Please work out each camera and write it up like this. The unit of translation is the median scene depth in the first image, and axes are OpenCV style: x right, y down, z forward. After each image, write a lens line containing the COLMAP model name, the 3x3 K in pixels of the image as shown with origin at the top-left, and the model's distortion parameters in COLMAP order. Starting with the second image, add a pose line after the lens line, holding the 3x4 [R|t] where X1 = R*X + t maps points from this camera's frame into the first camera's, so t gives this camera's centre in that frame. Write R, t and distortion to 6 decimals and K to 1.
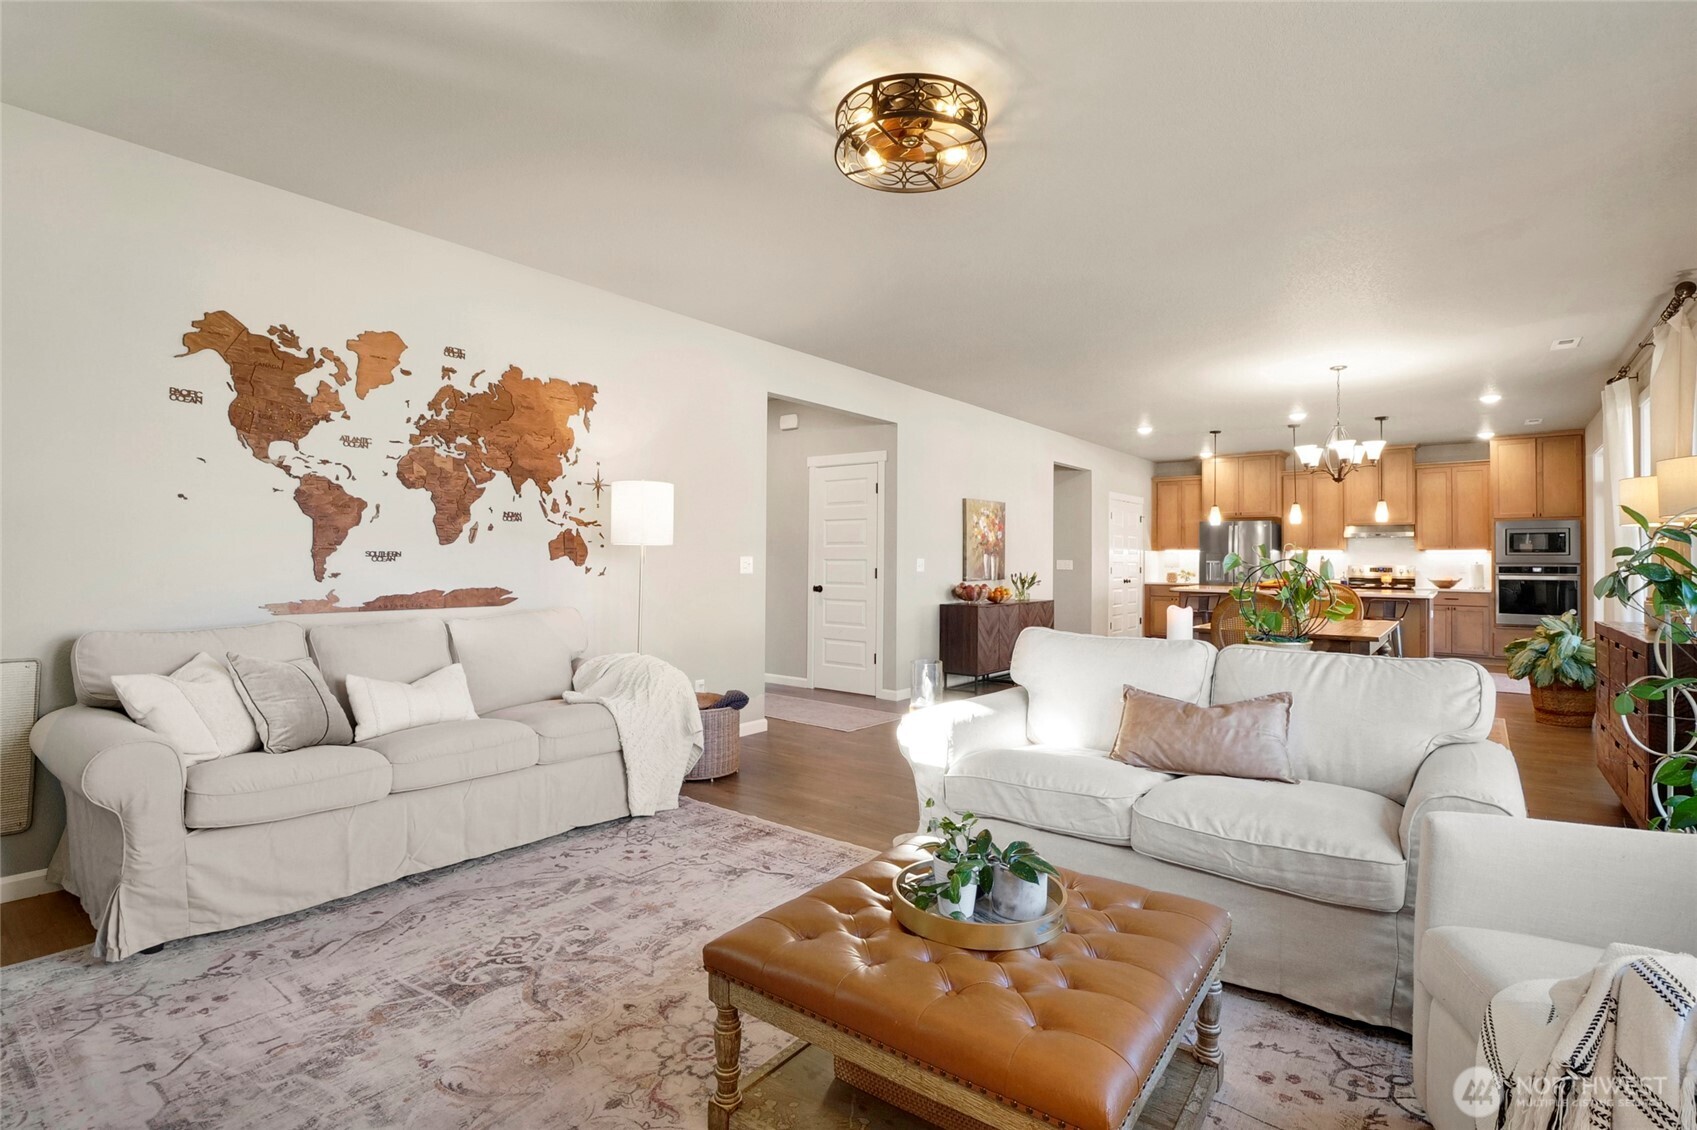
lens RADIAL K [[801.4, 0, 848.6], [0, 801.4, 550.3], [0, 0, 1]] dist [-0.002012, -0.000338]
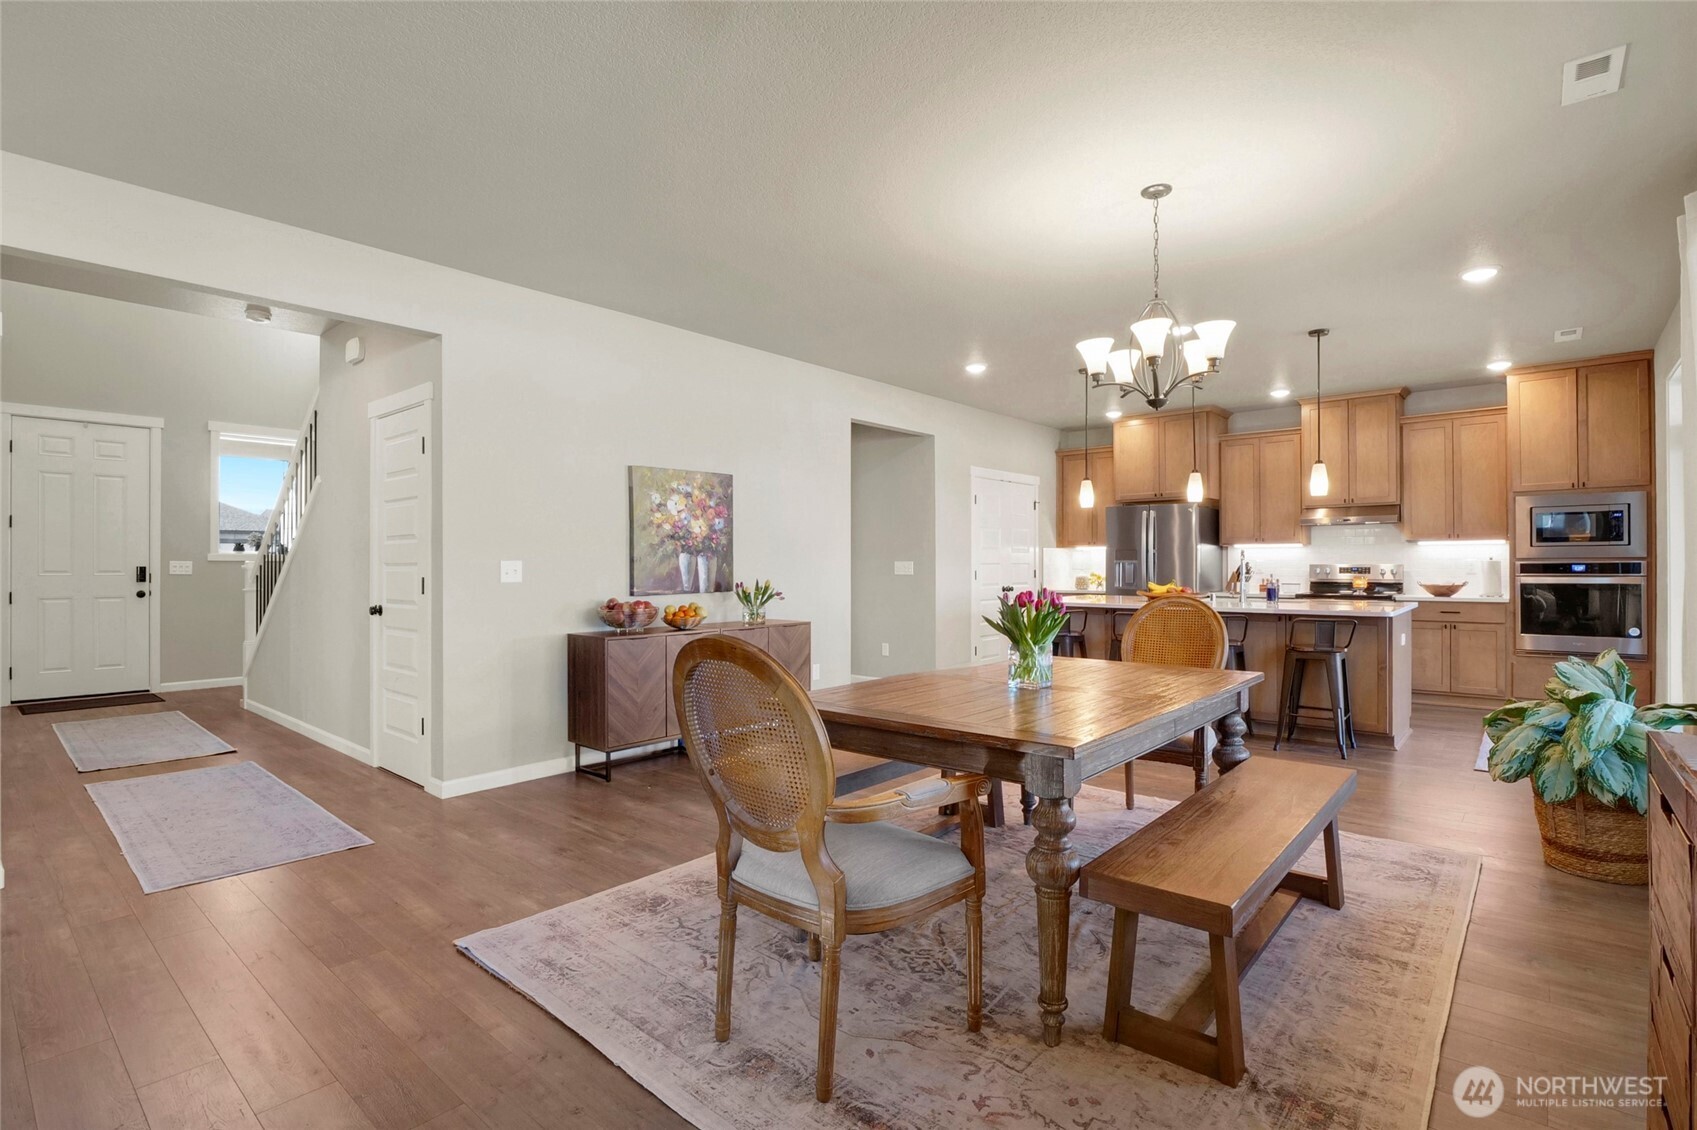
lens RADIAL K [[807.1, 0, 848.5], [0, 807.1, 565.0], [0, 0, 1]] dist [0.002197, -0.006081]
pose [[0.998732, -0.010603, -0.049210, 0.310060], [0.011216, 0.999863, 0.012202, 0.007294], [0.049074, -0.012738, 0.998714, 0.326648]]
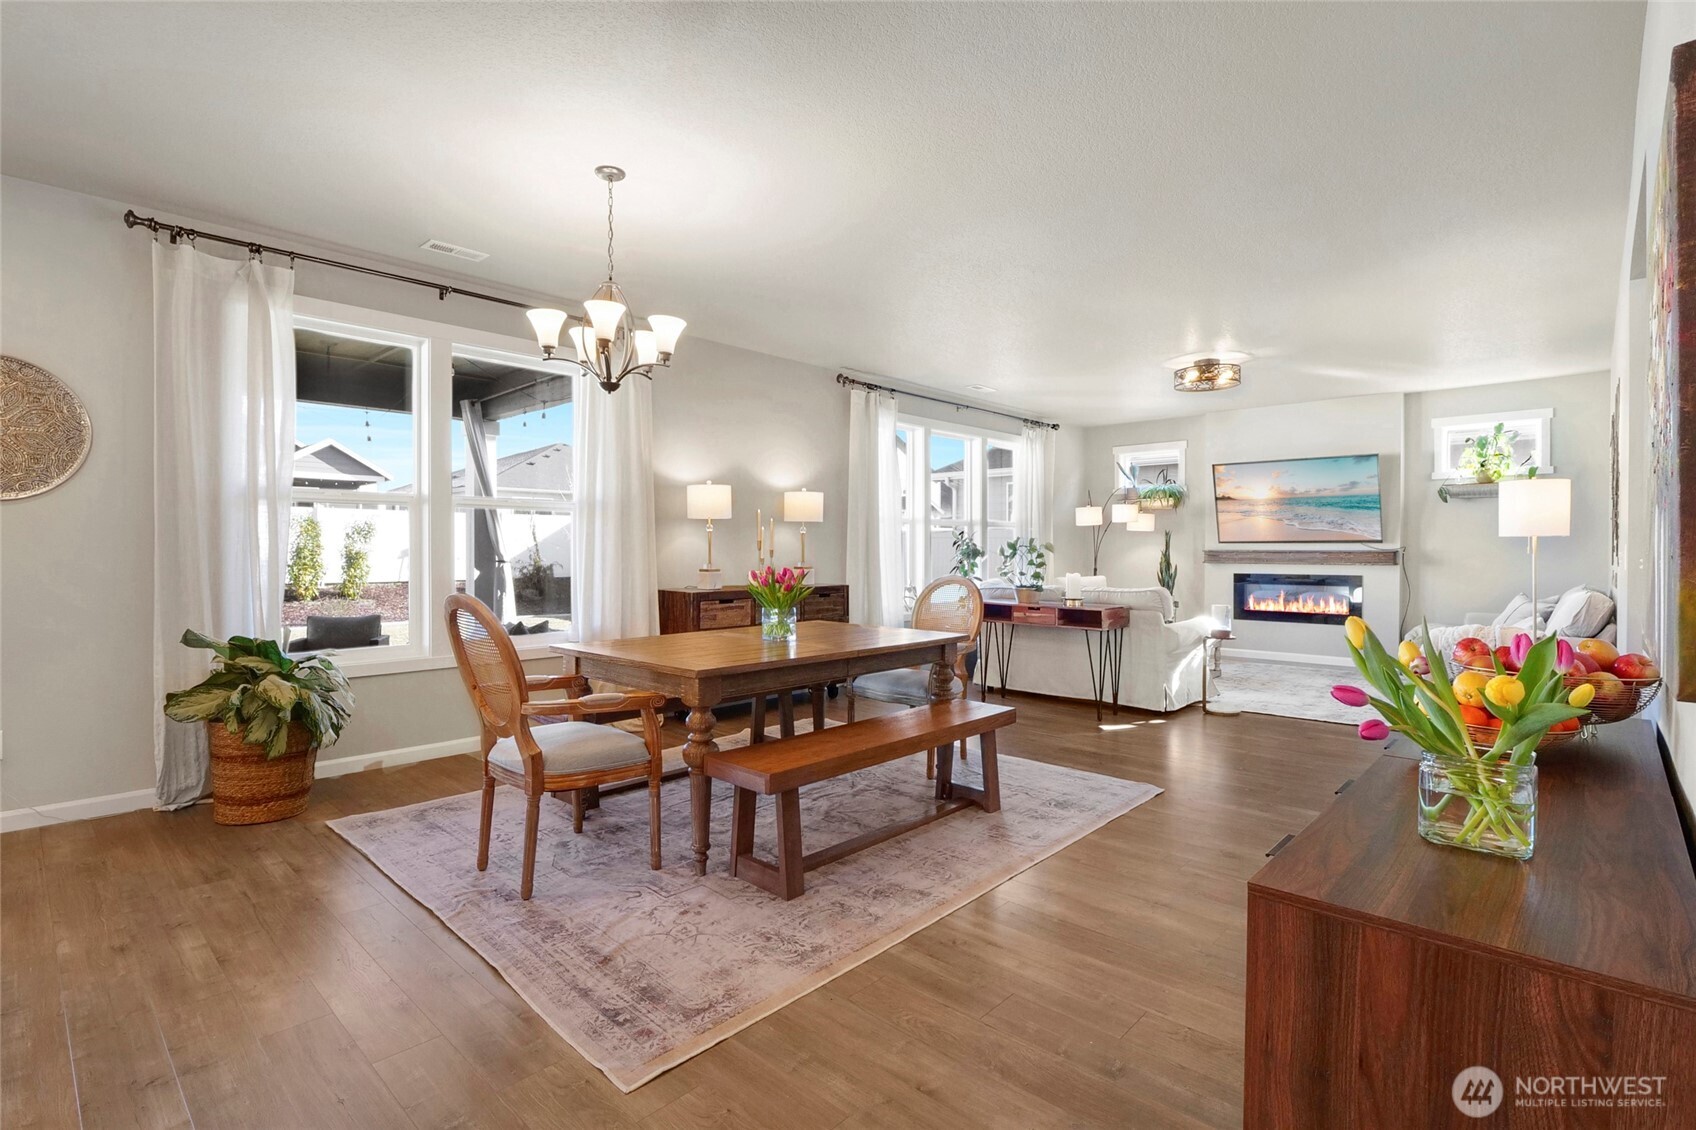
lens RADIAL K [[799.5, 0, 845.9], [0, 799.5, 559.1], [0, 0, 1]] dist [-0.020641, -0.000081]
pose [[-0.996274, -0.009744, 0.085694, 0.294480], [-0.009738, 0.999952, 0.000482, 0.016627], [-0.085695, -0.000354, -0.996321, 1.080509]]
